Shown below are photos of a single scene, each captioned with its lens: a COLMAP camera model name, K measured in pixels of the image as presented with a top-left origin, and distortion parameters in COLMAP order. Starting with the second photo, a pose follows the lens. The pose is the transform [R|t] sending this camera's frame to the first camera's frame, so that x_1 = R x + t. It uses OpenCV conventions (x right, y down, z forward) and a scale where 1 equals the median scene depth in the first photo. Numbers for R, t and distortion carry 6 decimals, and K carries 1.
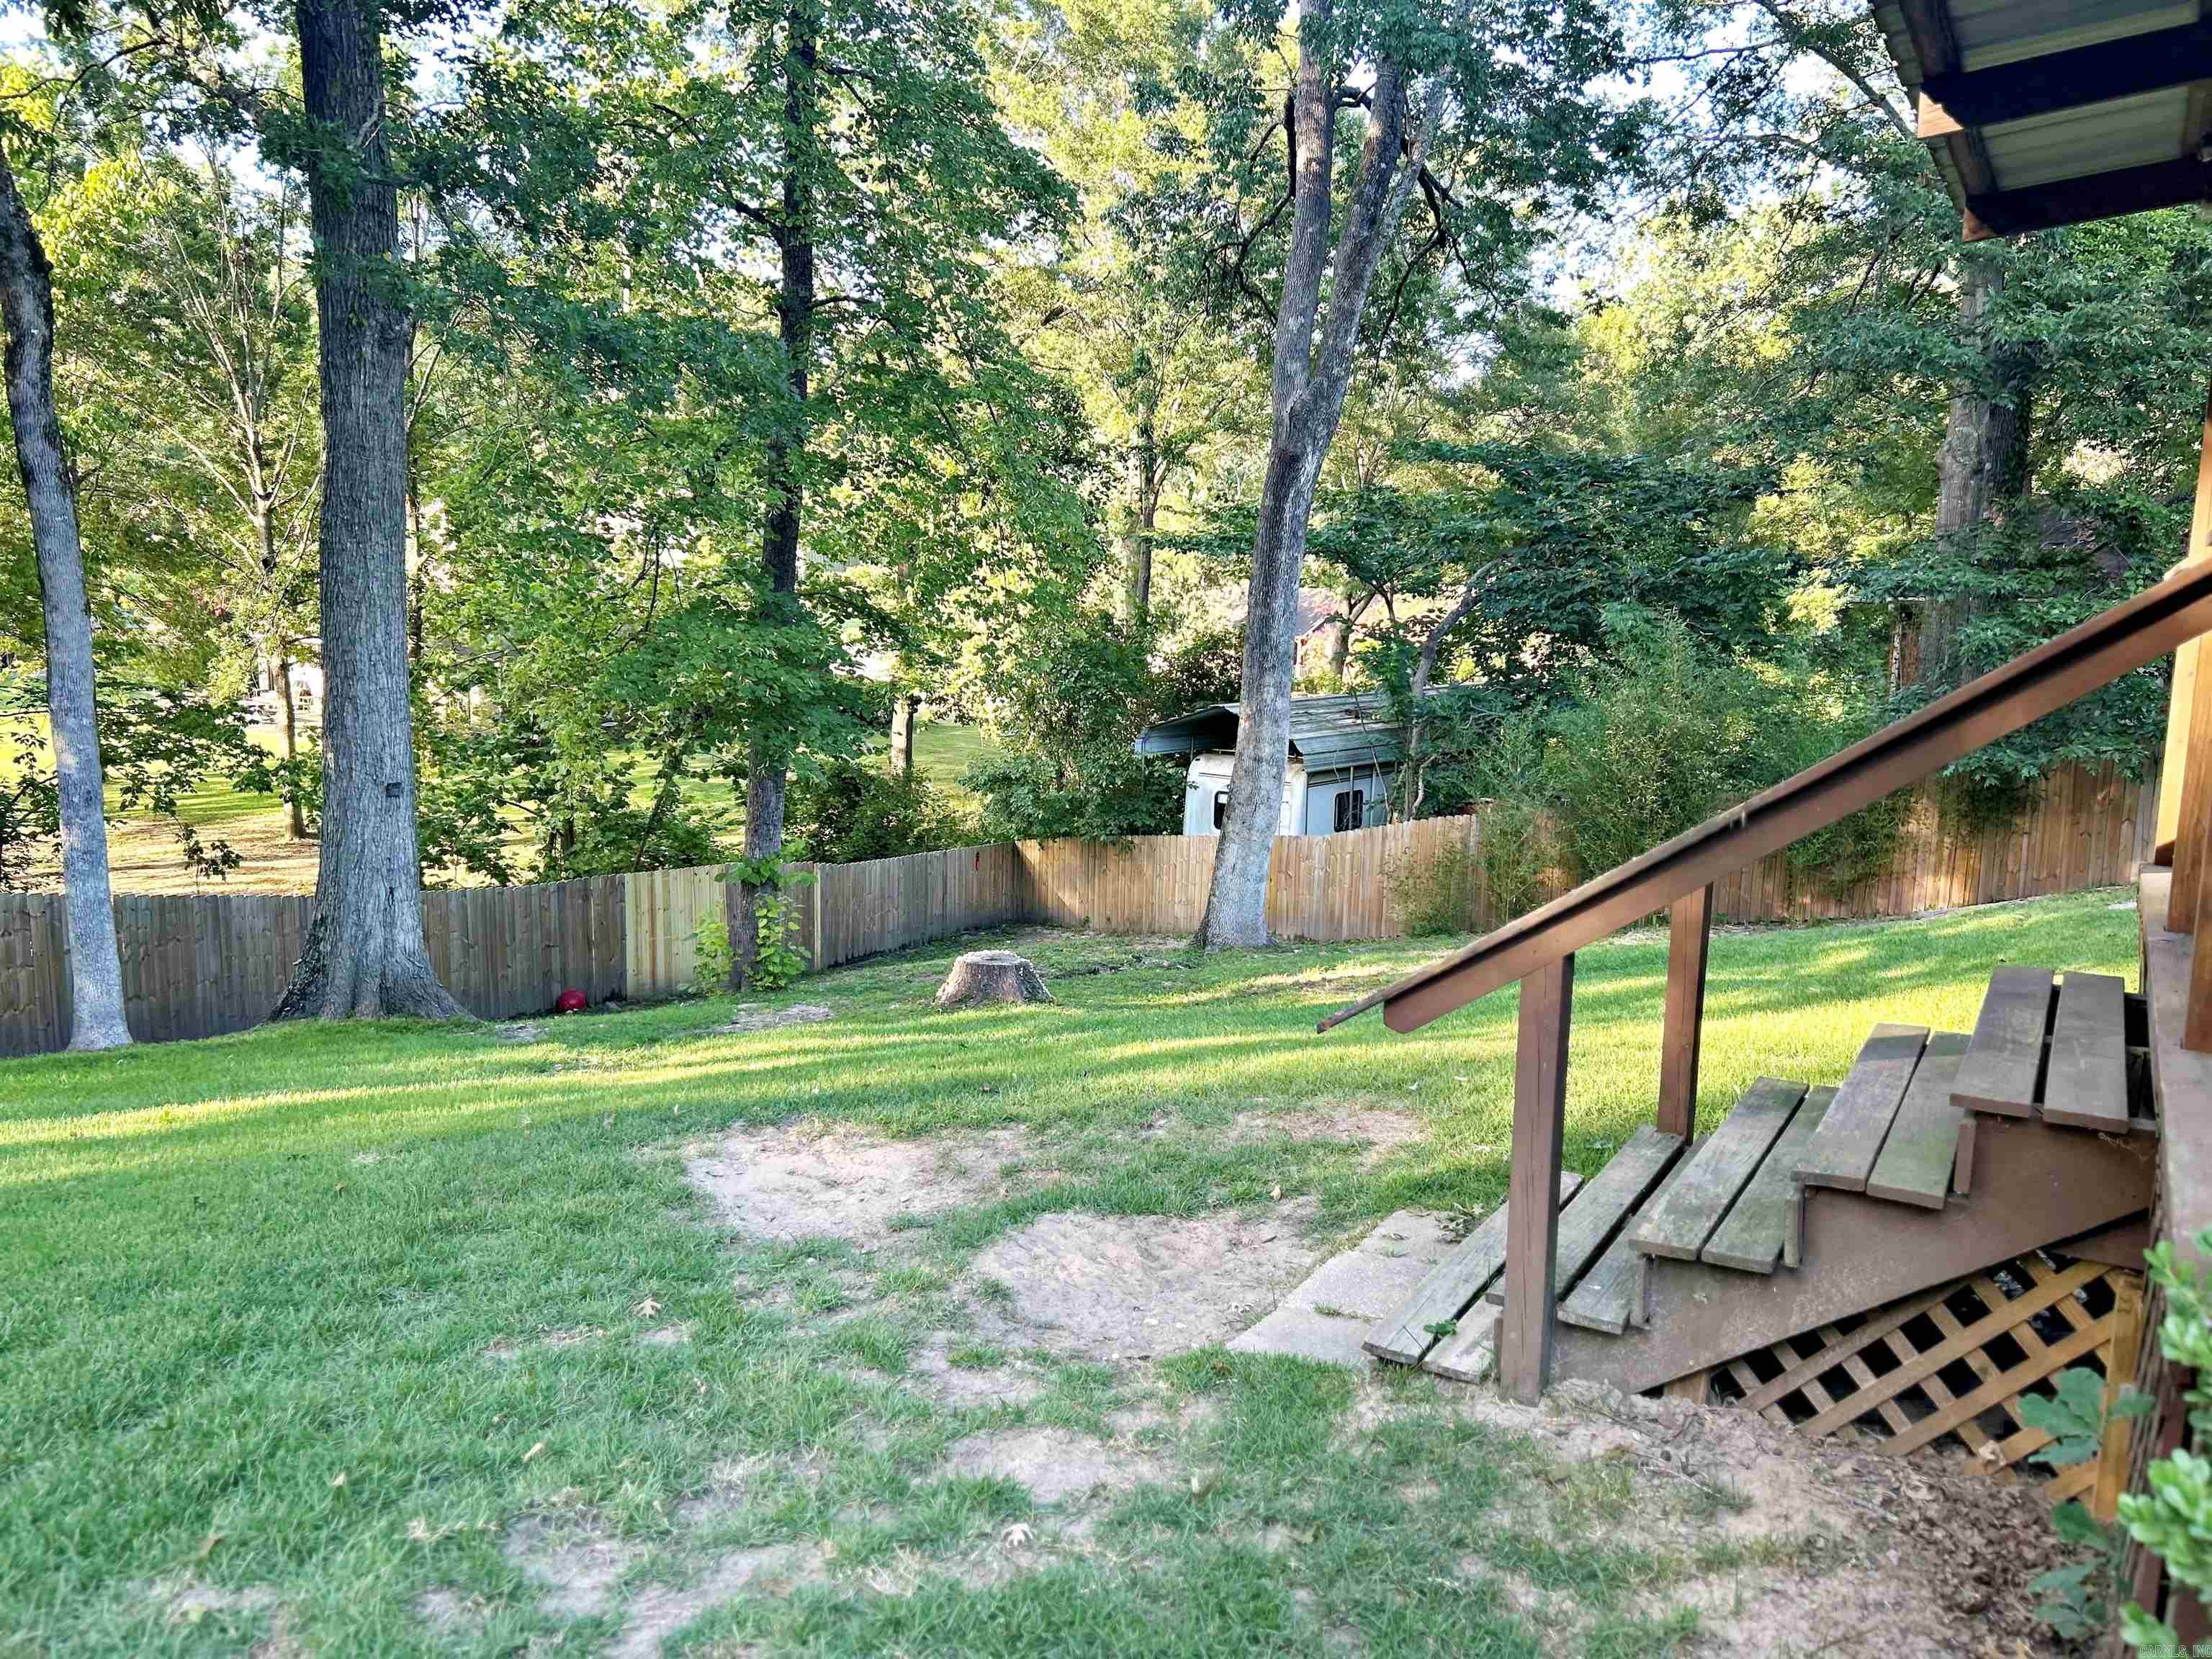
lens RADIAL K [[1664.0, 0, 1104.7], [0, 1664.0, 839.8], [0, 0, 1]] dist [0.062171, -0.080820]
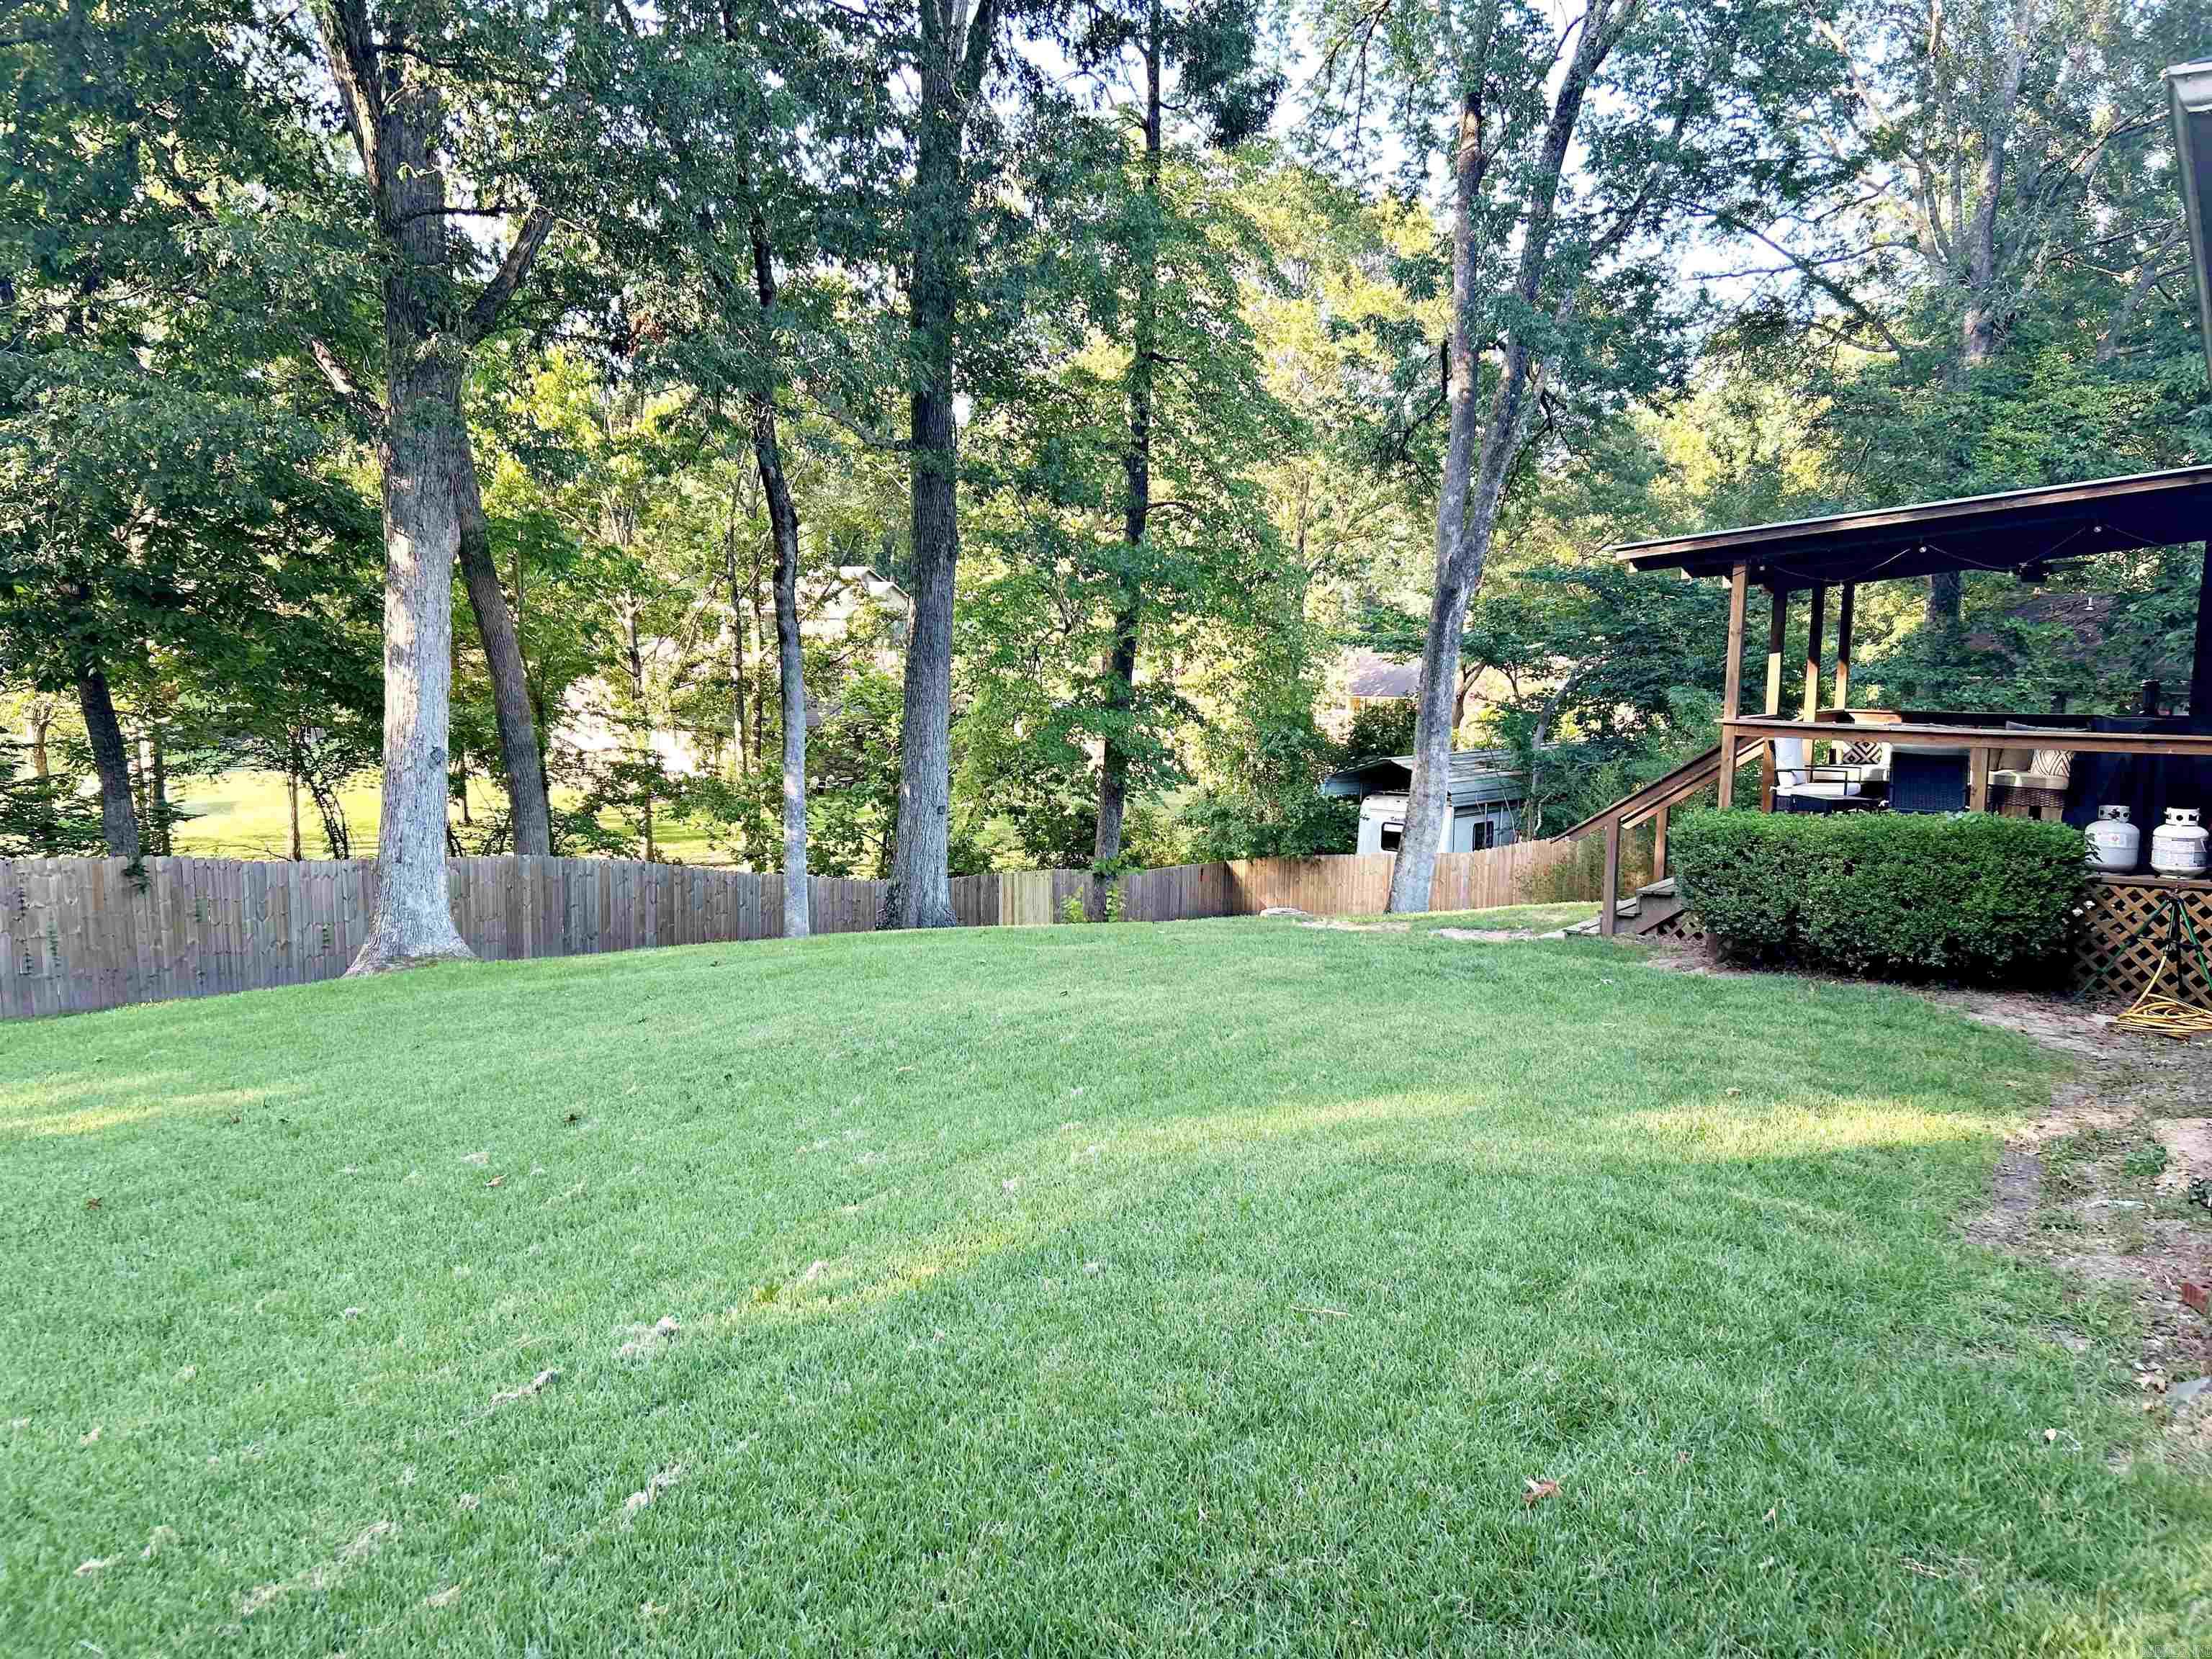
lens RADIAL K [[1631.0, 0, 1096.1], [0, 1631.0, 836.6], [0, 0, 1]] dist [0.080467, -0.111497]
pose [[0.998013, -0.001999, -0.062982, -0.087374], [-0.000175, 0.999405, -0.034486, 0.030290], [0.063013, 0.034428, 0.997419, -0.361936]]
